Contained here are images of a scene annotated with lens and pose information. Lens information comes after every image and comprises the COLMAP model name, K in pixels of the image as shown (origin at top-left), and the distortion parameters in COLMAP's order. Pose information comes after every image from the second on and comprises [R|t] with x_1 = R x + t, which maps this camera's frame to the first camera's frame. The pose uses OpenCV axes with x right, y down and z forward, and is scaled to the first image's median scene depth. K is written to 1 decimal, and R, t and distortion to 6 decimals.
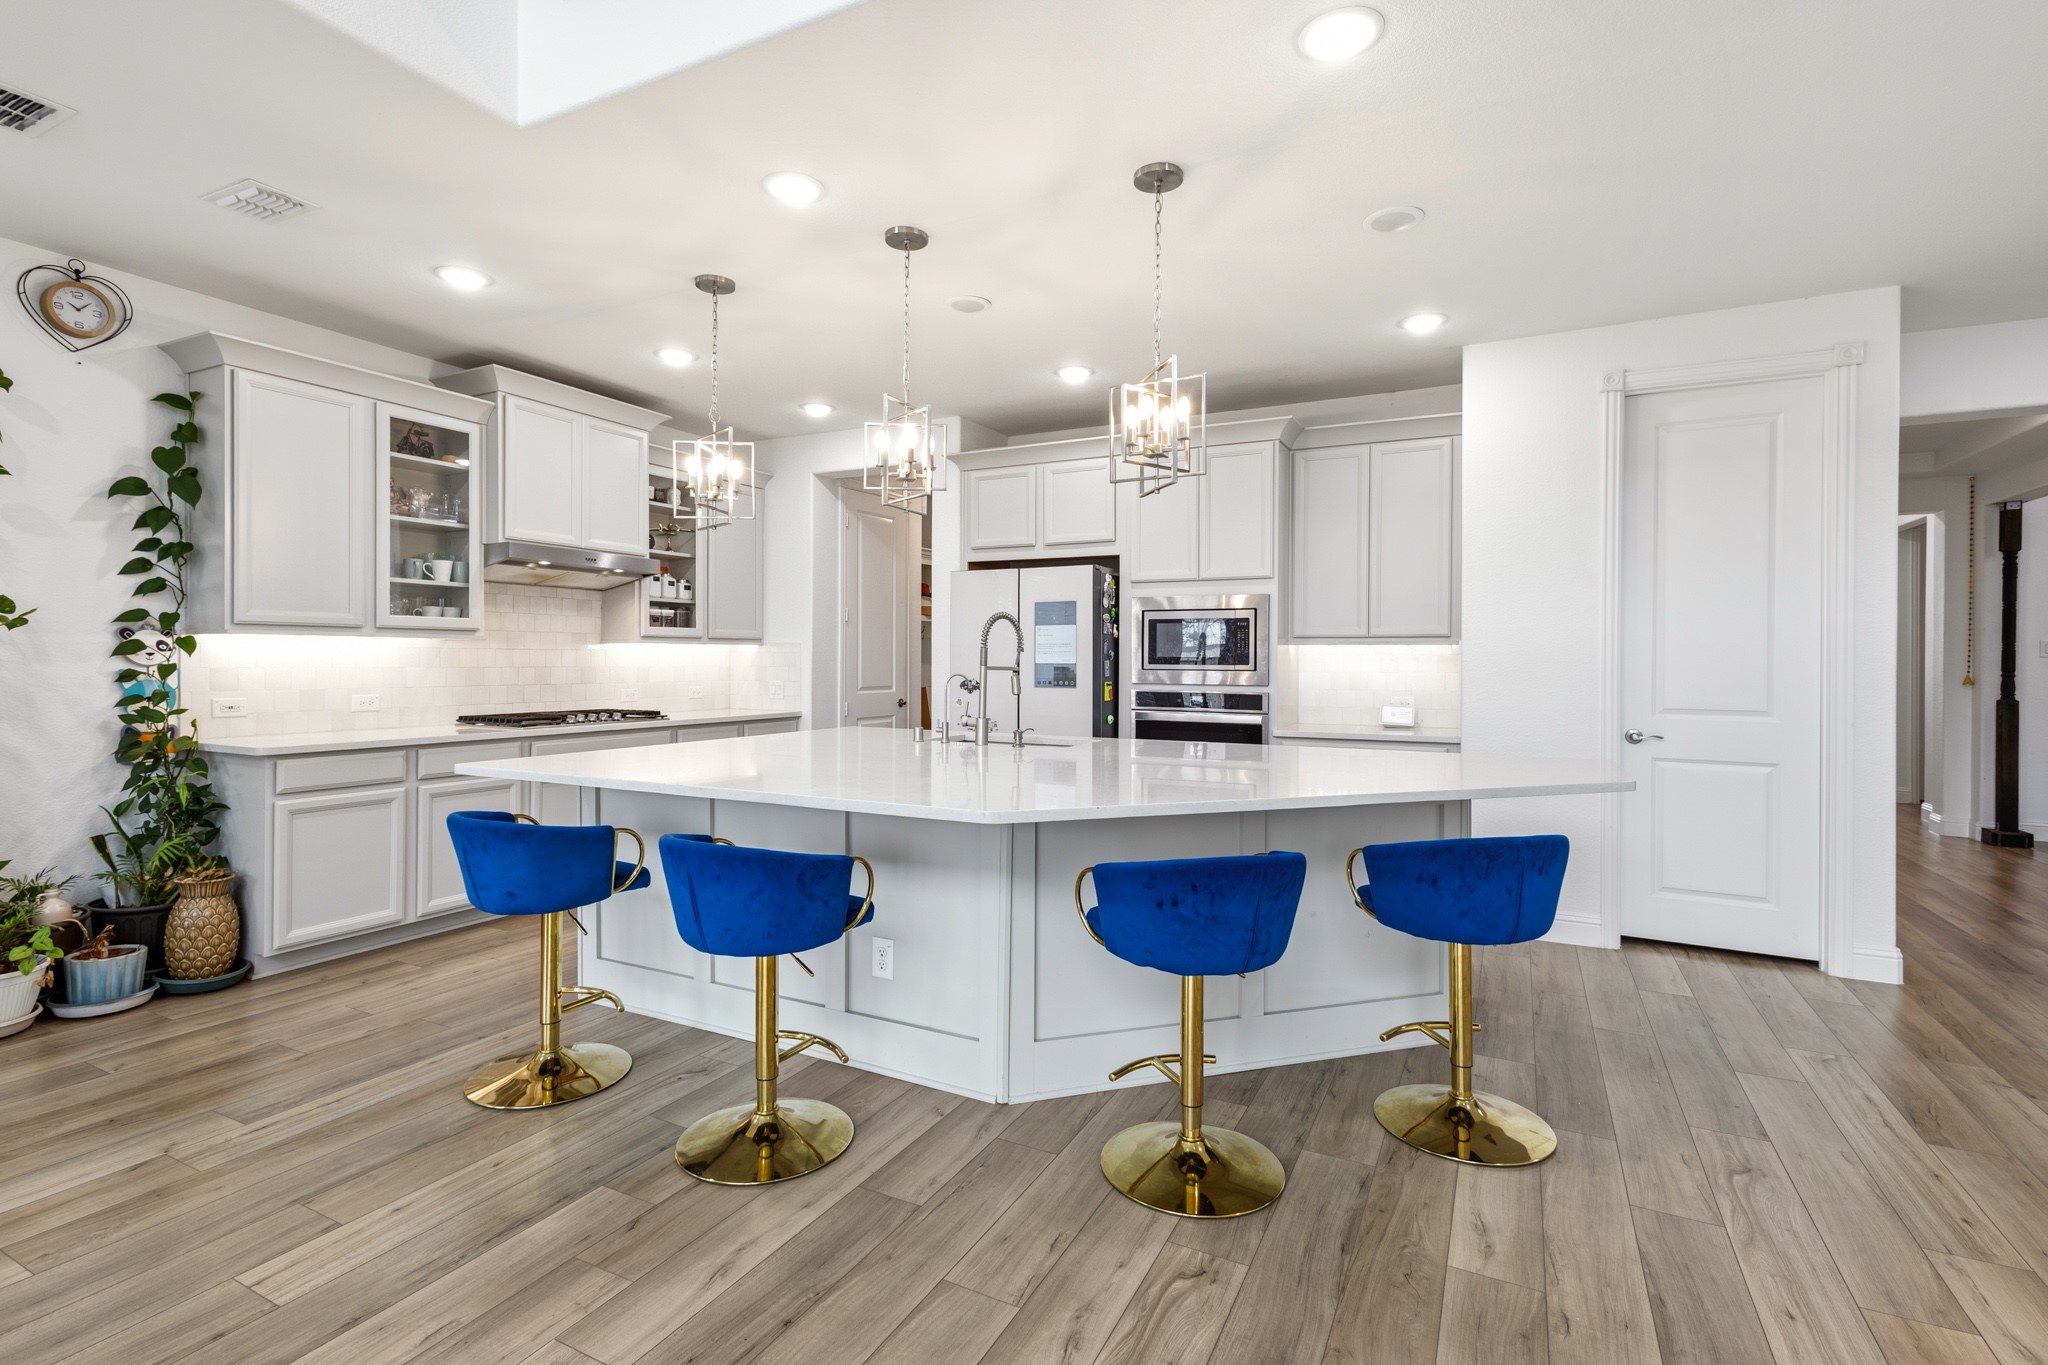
lens RADIAL K [[949.8, 0, 1030.0], [0, 949.8, 662.2], [0, 0, 1]] dist [0.001051, 0.000030]
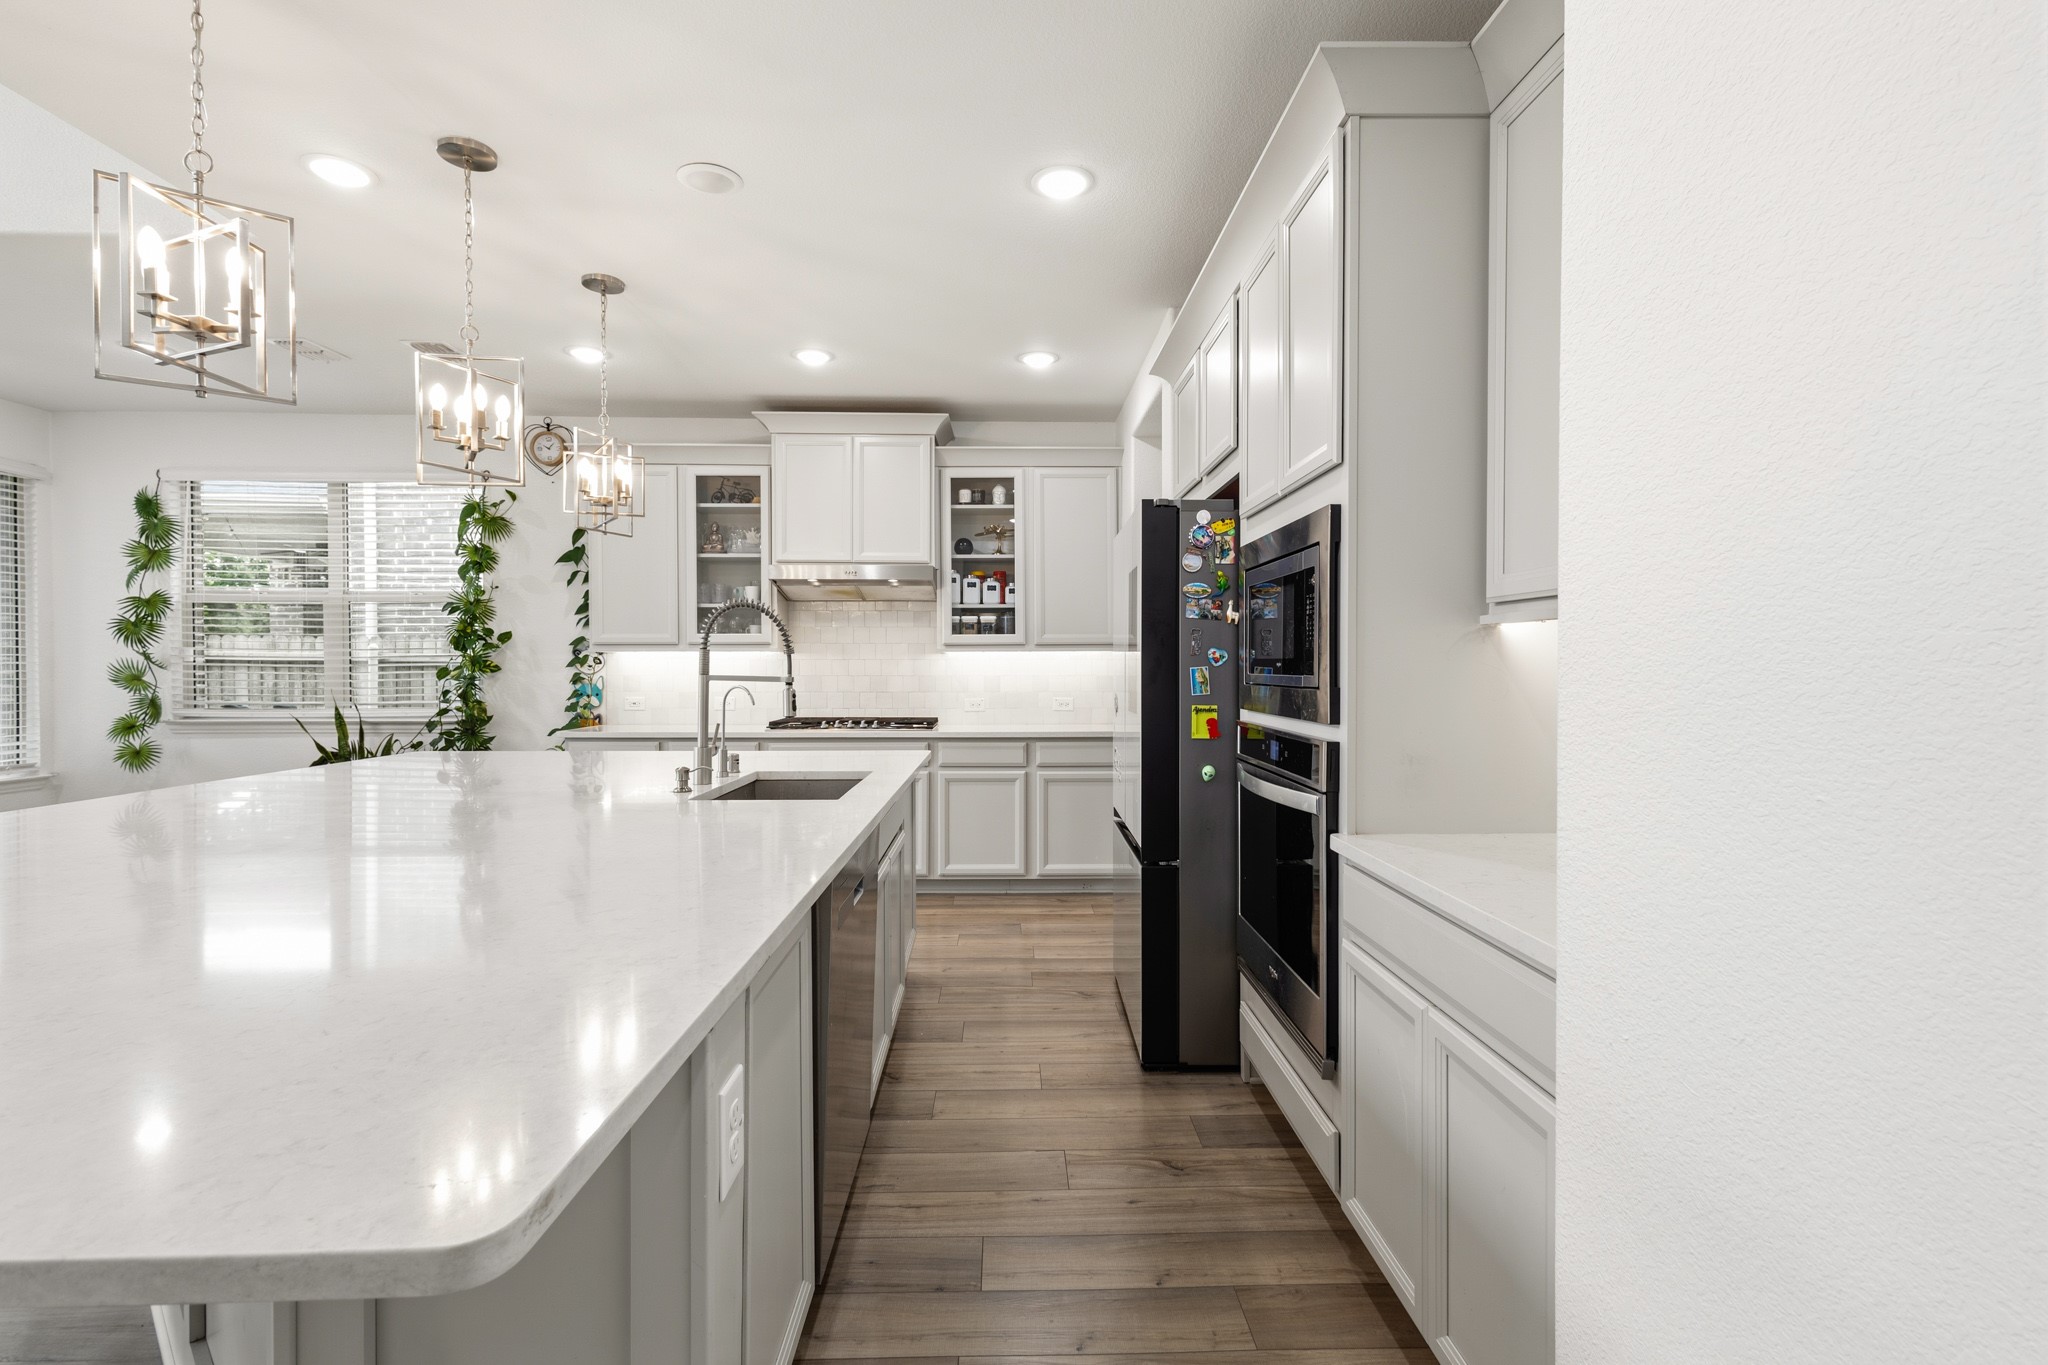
lens RADIAL K [[935.4, 0, 1025.2], [0, 935.4, 678.9], [0, 0, 1]] dist [0.003012, 0.000348]
pose [[0.485112, 0.004825, -0.874439, 0.625844], [0.000197, 0.999984, 0.005627, 0.003385], [0.874452, -0.002901, 0.485103, 0.784856]]
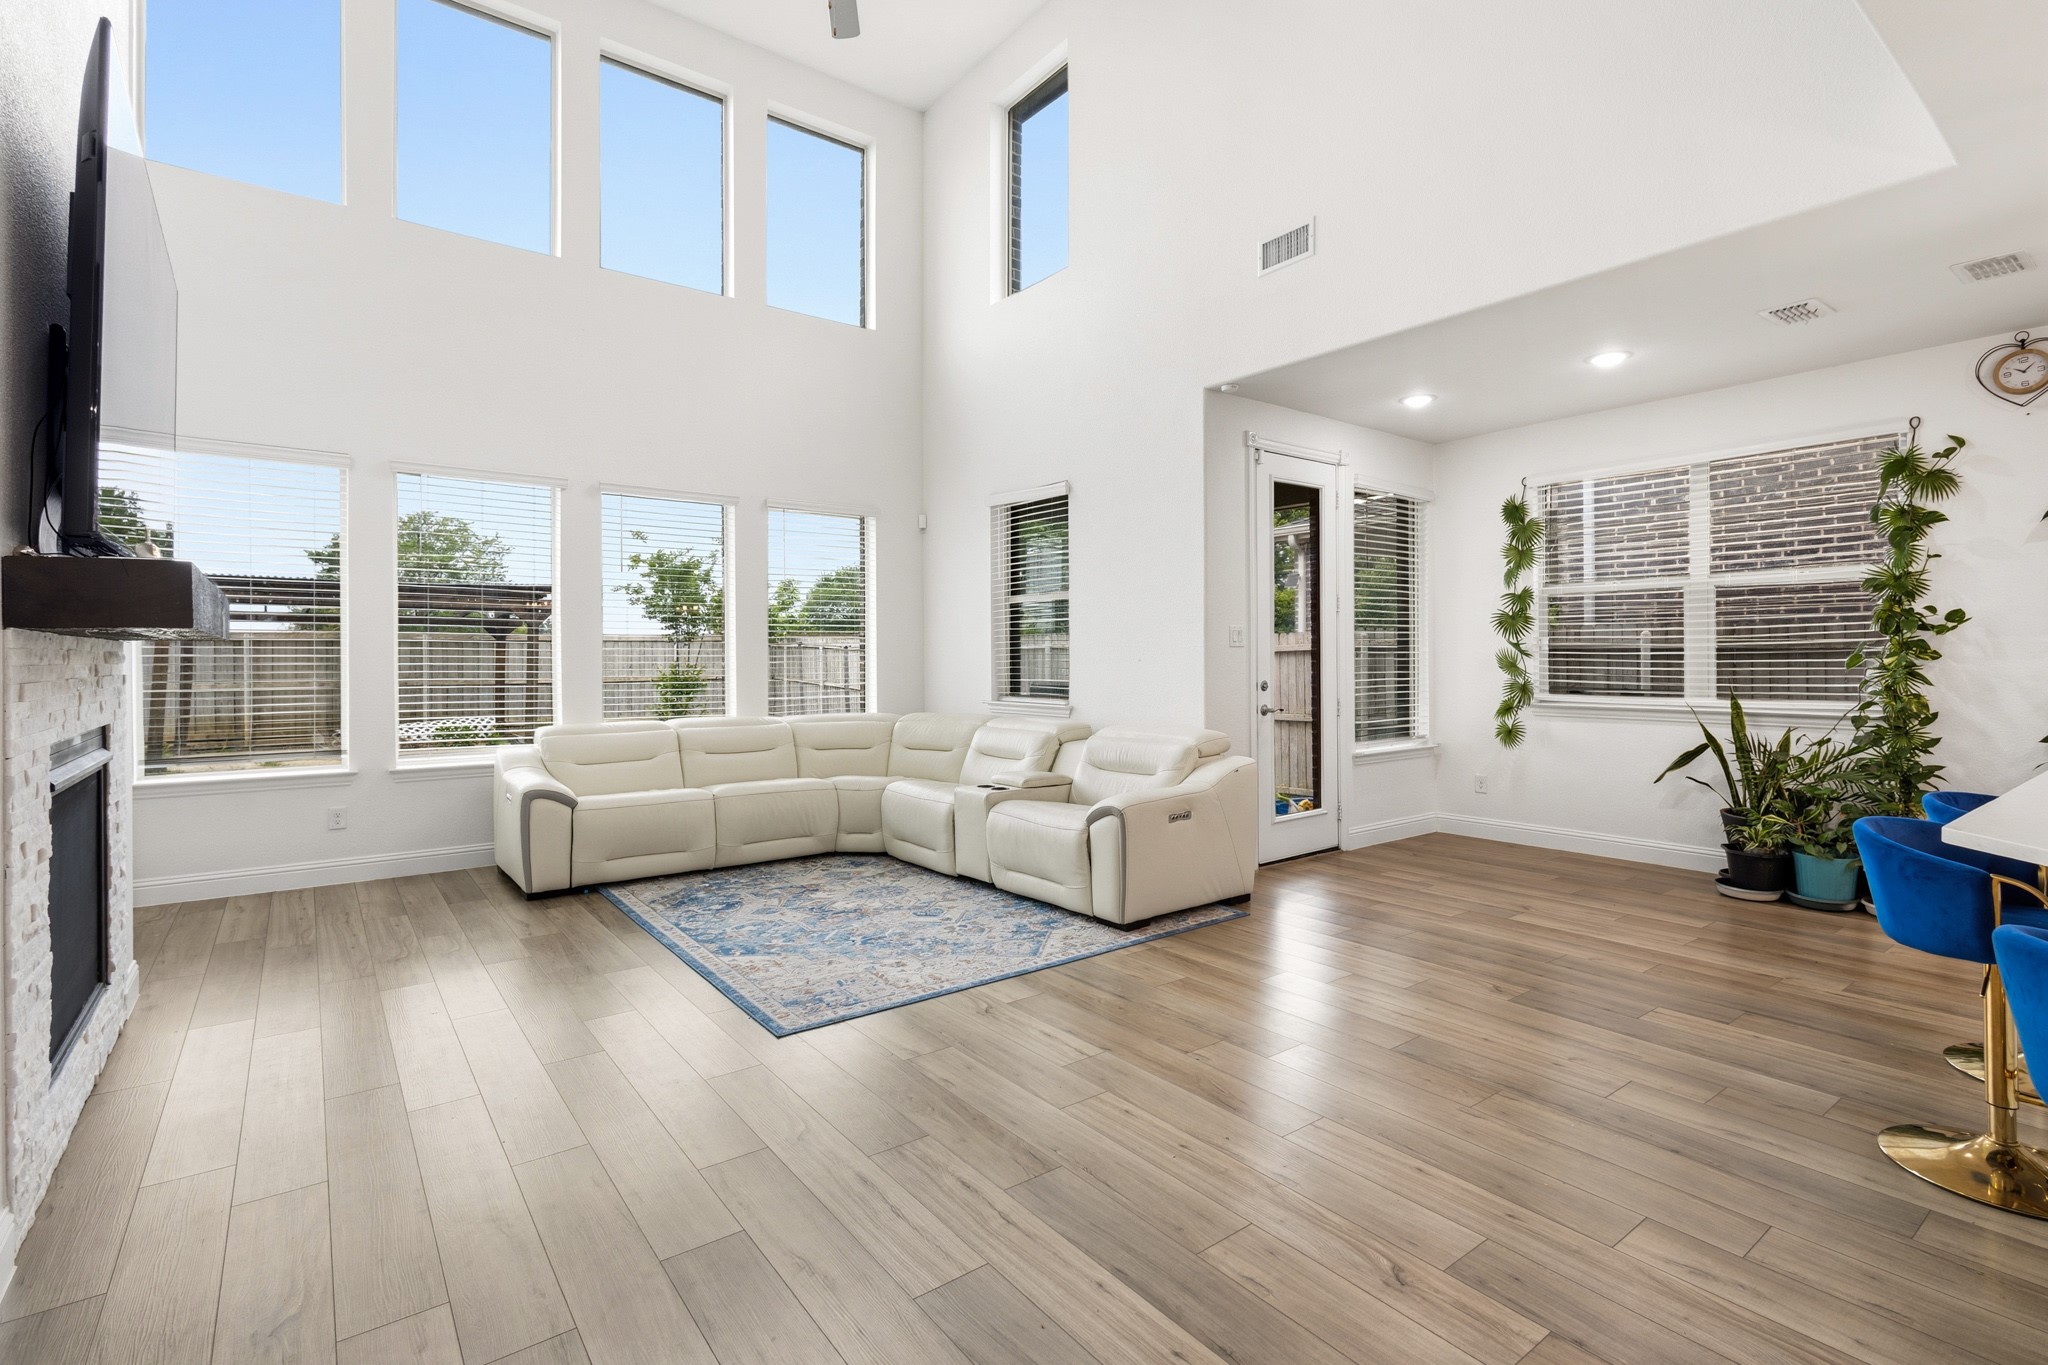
lens RADIAL K [[952.0, 0, 1022.9], [0, 952.0, 655.8], [0, 0, 1]] dist [0.003748, 0.000445]
pose [[-0.440185, -0.005932, -0.897887, 0.565243], [-0.000184, 0.999979, -0.006516, 0.004131], [0.897907, -0.002703, -0.440177, 0.321133]]
